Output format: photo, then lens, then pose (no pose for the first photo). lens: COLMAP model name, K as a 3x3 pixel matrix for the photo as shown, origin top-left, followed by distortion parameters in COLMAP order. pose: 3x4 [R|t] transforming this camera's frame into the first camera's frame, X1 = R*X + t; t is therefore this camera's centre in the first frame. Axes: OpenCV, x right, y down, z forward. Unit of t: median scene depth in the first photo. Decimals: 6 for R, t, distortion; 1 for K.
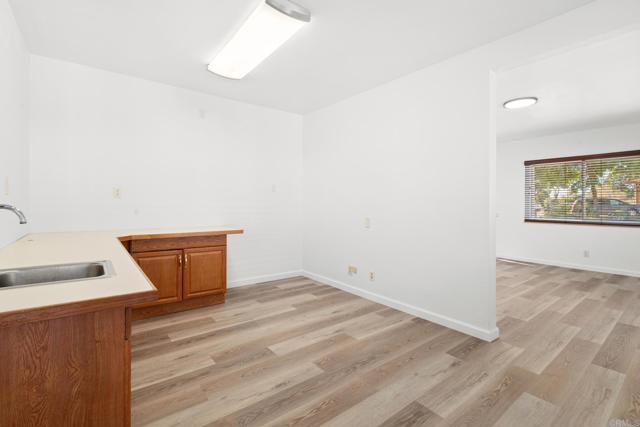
lens RADIAL K [[291.3, 0, 330.3], [0, 291.3, 201.3], [0, 0, 1]] dist [0.001129, 0.002193]
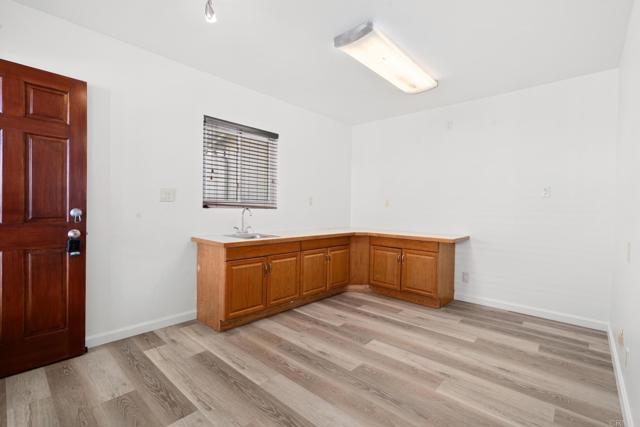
lens RADIAL K [[291.3, 0, 317.8], [0, 291.3, 215.8], [0, 0, 1]] dist [0.001129, 0.002193]
pose [[0.156776, 0.016463, -0.987497, 0.704493], [-0.009518, 0.999840, 0.015158, 0.013123], [0.987588, 0.007023, 0.156907, 0.517700]]
